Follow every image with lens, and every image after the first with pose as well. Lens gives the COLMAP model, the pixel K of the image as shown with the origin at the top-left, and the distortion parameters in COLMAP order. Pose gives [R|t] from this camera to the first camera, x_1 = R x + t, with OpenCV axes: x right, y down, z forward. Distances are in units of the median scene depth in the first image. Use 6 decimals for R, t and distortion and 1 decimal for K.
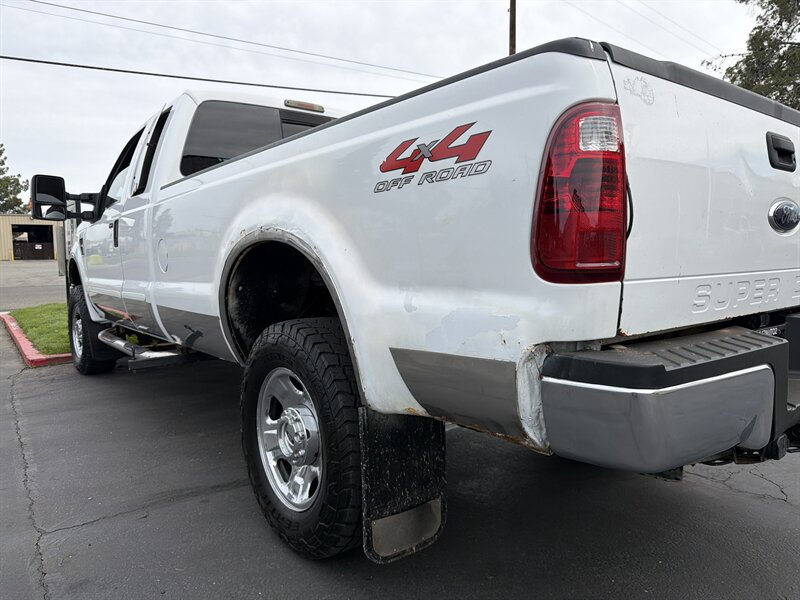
lens RADIAL K [[561.6, 0, 401.3], [0, 561.6, 301.9], [0, 0, 1]] dist [0.002448, -0.005259]
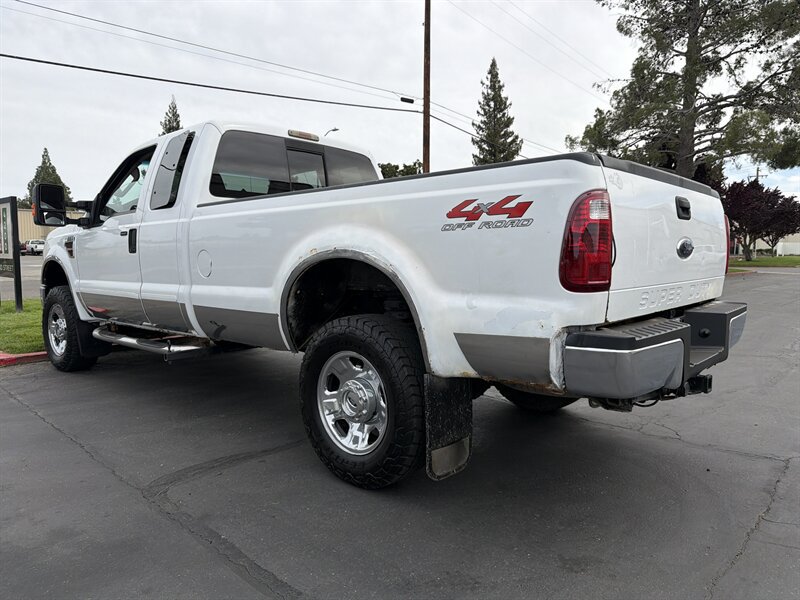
lens RADIAL K [[561.6, 0, 397.5], [0, 561.6, 298.8], [0, 0, 1]] dist [0.002448, -0.005259]
pose [[0.986476, -0.003657, 0.163864, -0.349392], [0.003817, 0.999992, -0.000658, -0.008692], [-0.163861, 0.001275, 0.986483, -0.401556]]
